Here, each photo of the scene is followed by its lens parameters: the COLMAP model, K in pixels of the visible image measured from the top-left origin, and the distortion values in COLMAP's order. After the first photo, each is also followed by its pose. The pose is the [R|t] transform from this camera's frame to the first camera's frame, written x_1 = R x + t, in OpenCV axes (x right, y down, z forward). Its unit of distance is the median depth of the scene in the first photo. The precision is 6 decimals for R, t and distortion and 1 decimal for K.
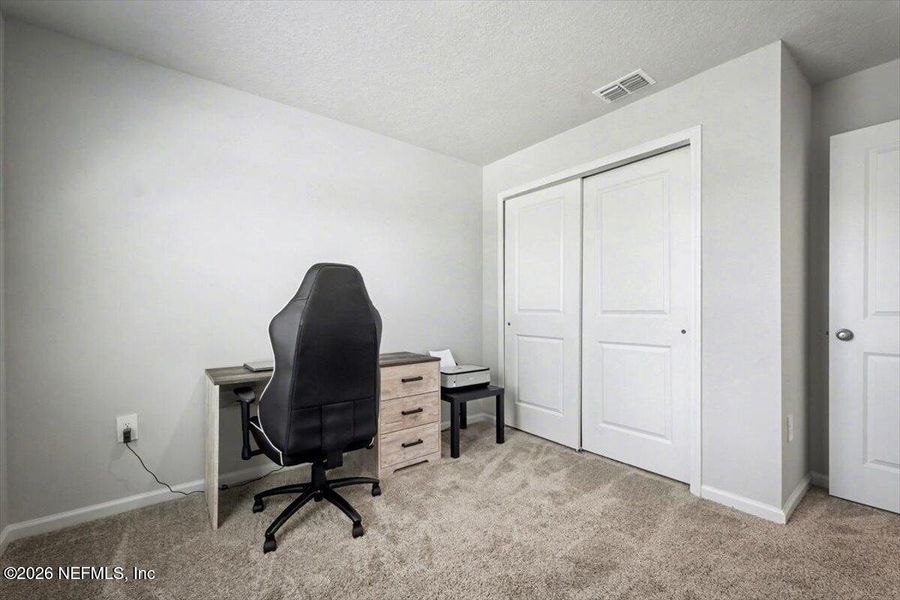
lens RADIAL K [[371.8, 0, 451.7], [0, 371.8, 306.2], [0, 0, 1]] dist [0.002359, 0.000270]
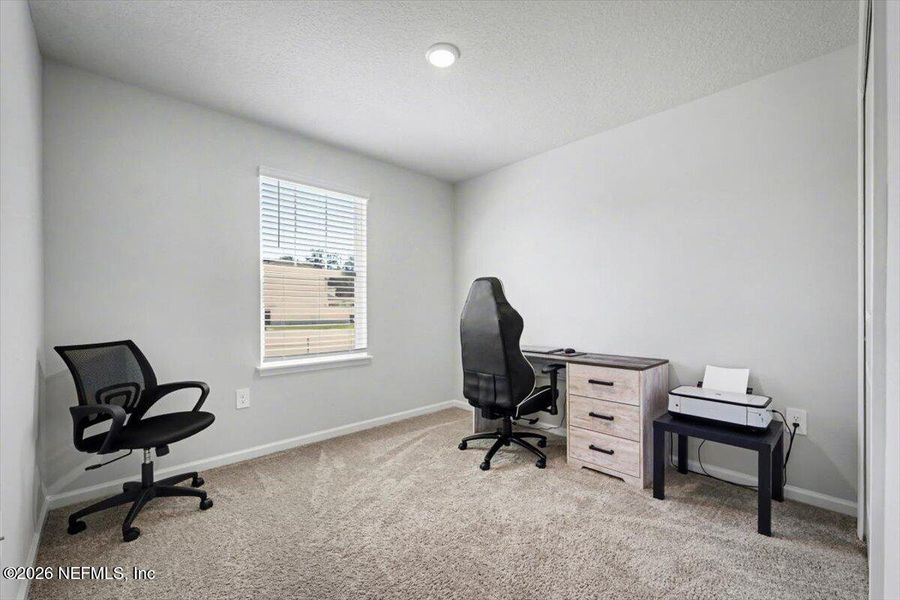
lens RADIAL K [[371.8, 0, 451.7], [0, 371.8, 306.2], [0, 0, 1]] dist [0.002359, 0.000270]
pose [[0.095795, -0.004266, -0.995392, 0.808899], [0.006007, 0.999975, -0.003708, 0.001856], [0.995383, -0.005625, 0.095819, 0.528671]]
